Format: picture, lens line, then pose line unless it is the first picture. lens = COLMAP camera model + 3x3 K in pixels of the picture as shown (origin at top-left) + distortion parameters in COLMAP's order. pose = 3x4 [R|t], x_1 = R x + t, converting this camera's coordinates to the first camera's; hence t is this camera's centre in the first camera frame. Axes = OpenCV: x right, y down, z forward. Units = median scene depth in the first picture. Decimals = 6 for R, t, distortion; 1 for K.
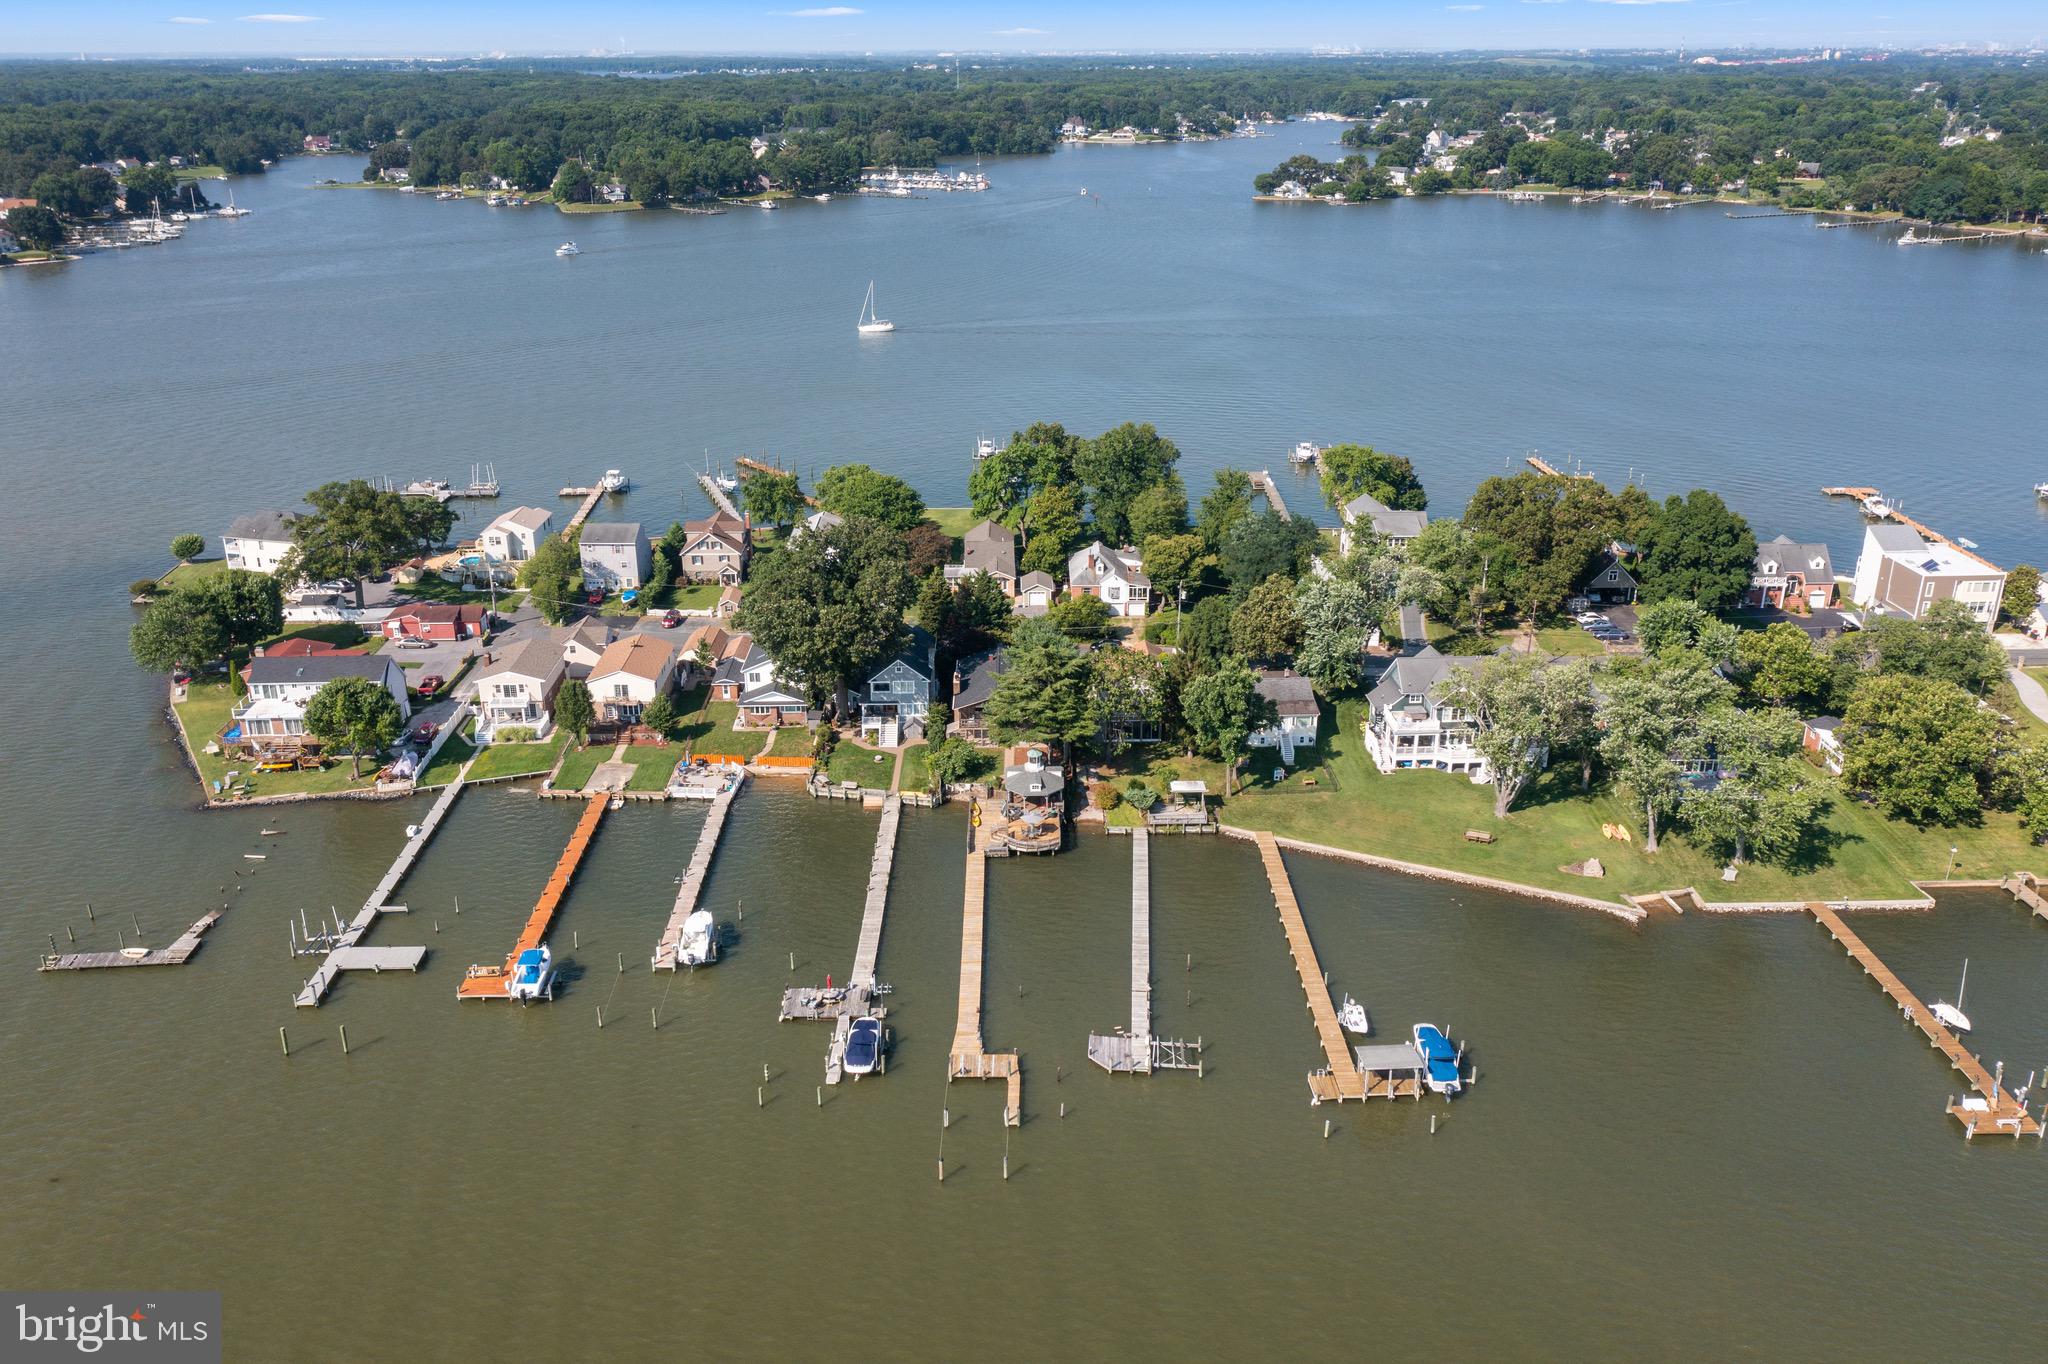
lens RADIAL K [[1621.4, 0, 1016.1], [0, 1621.4, 687.0], [0, 0, 1]] dist [-0.003517, -0.005887]
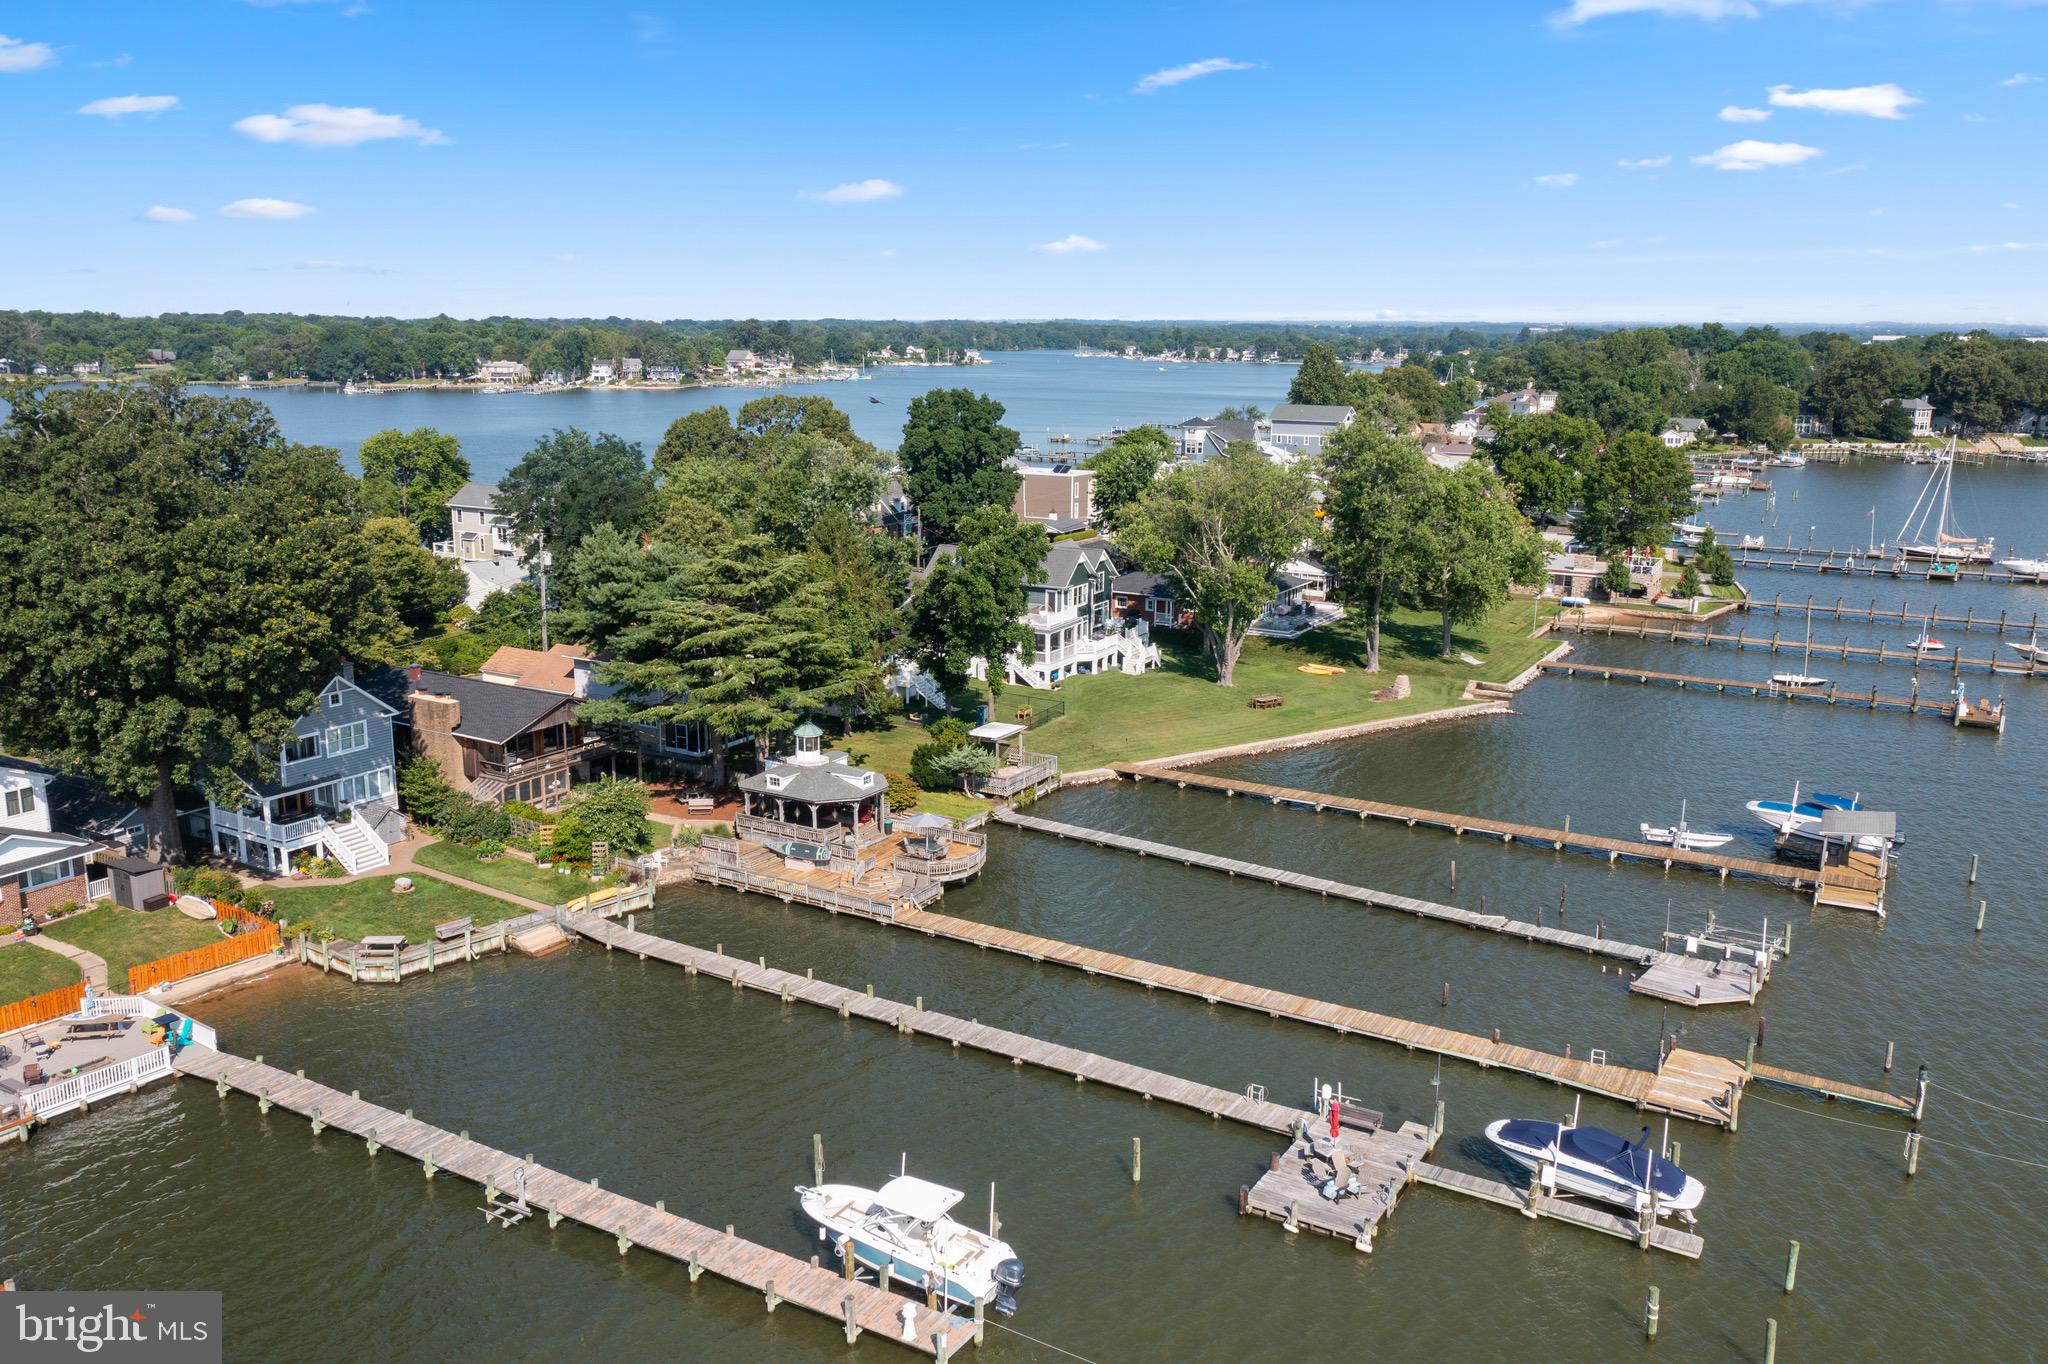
lens RADIAL K [[1621.4, 0, 1016.1], [0, 1621.4, 687.0], [0, 0, 1]] dist [-0.003517, -0.005887]
pose [[0.516147, -0.171466, 0.839161, -0.372047], [0.302727, 0.953039, 0.008535, 0.041487], [-0.801217, 0.249631, 0.543815, 0.644899]]
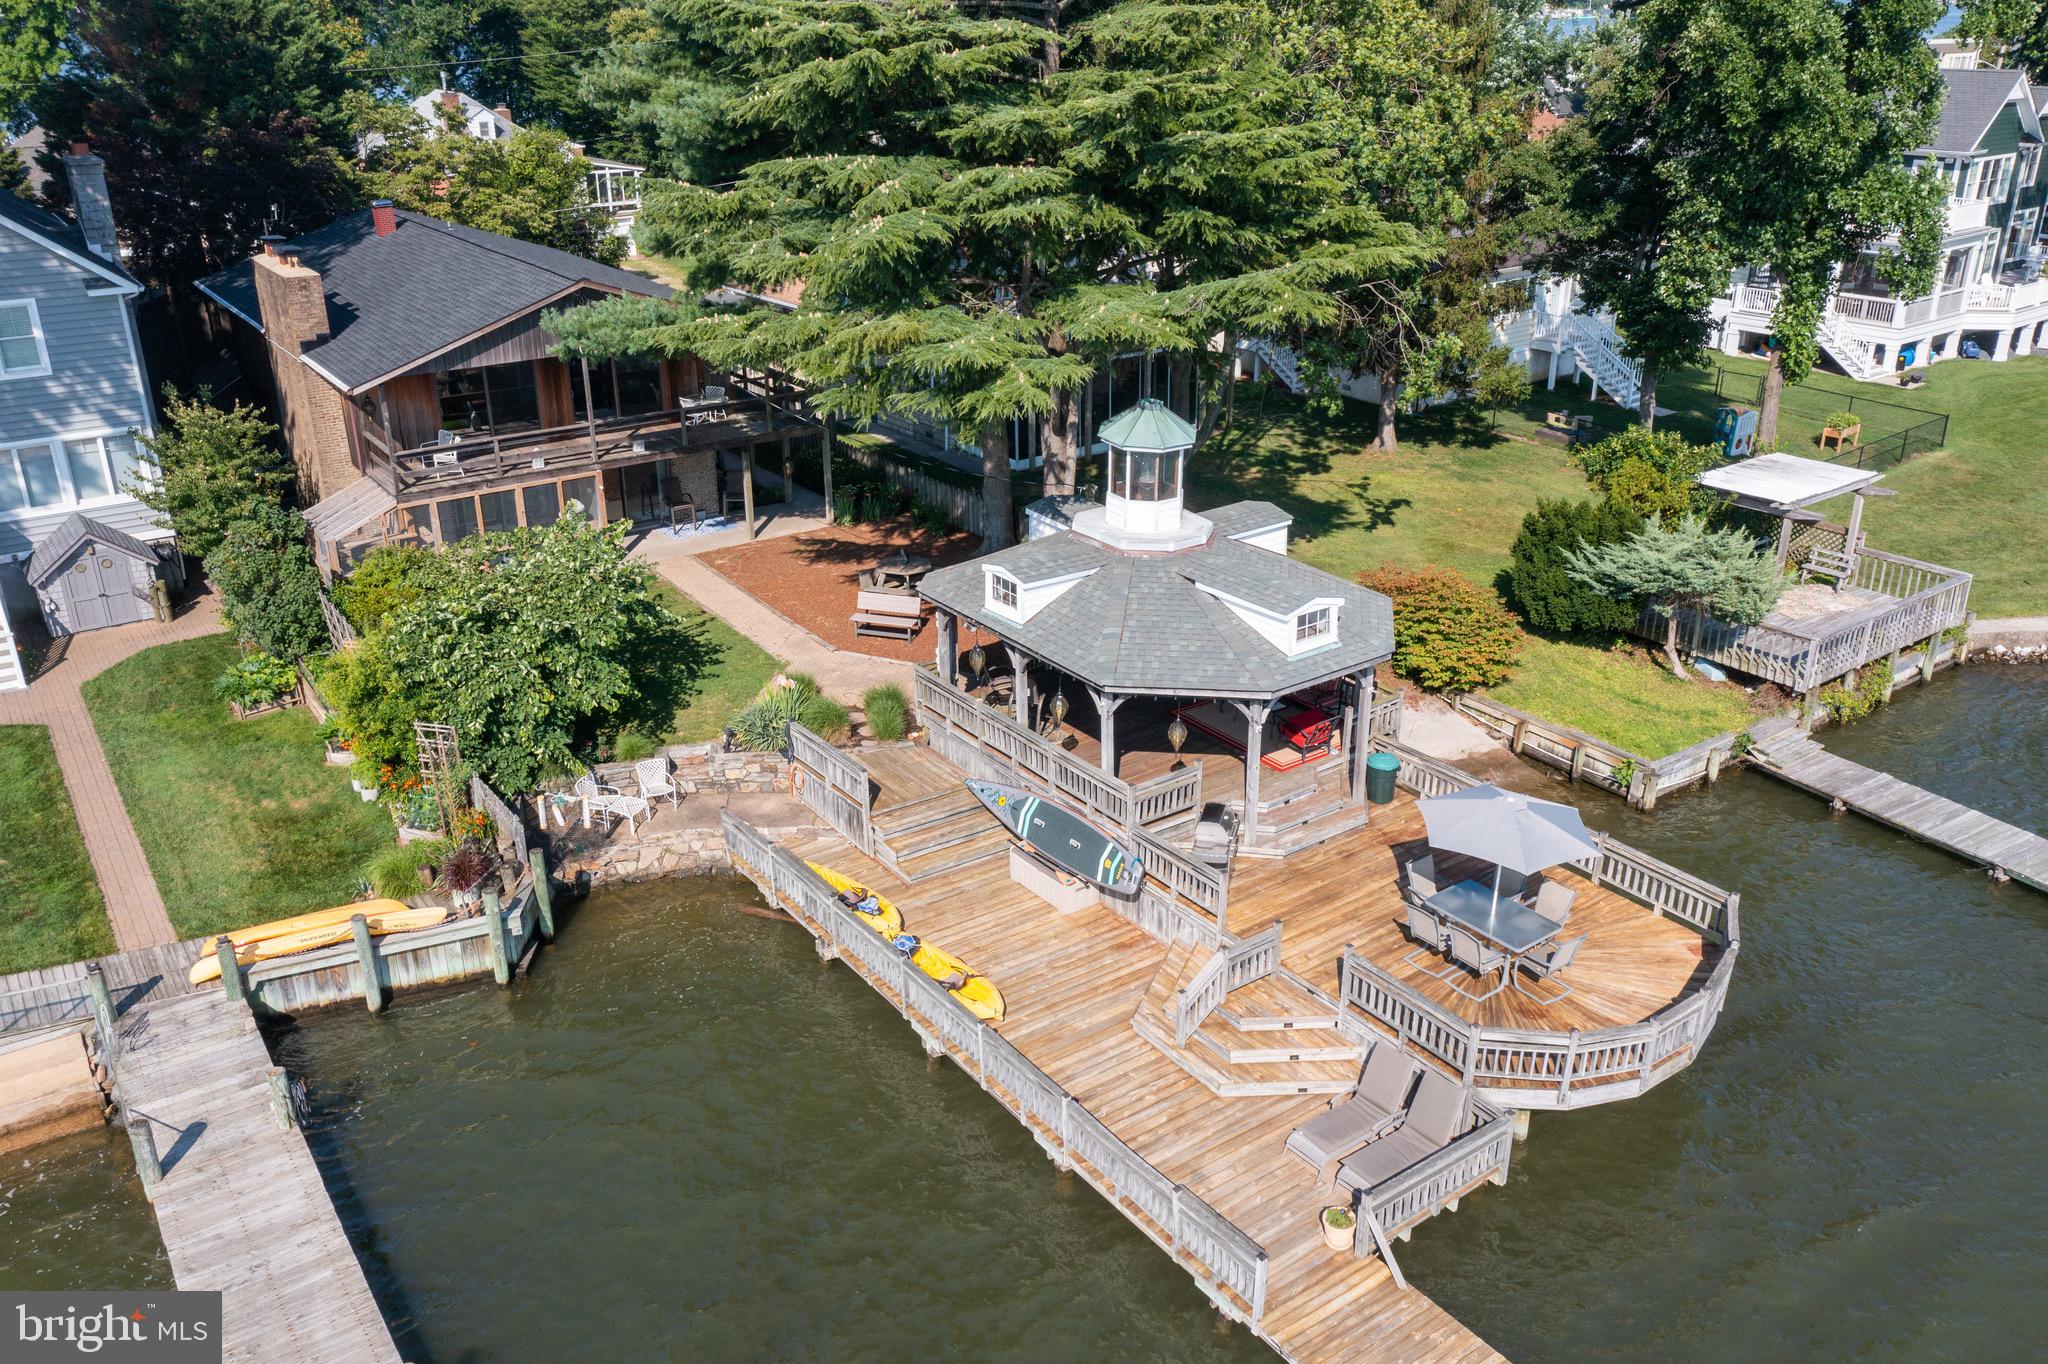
lens RADIAL K [[1607.4, 0, 1024.0], [0, 1607.4, 682.0], [0, 0, 1]] dist [-0.008866, -0.002912]
pose [[0.813909, -0.223510, 0.536280, -0.082947], [0.209685, 0.973834, 0.087635, 0.046486], [-0.541835, 0.041122, 0.839478, 0.853543]]
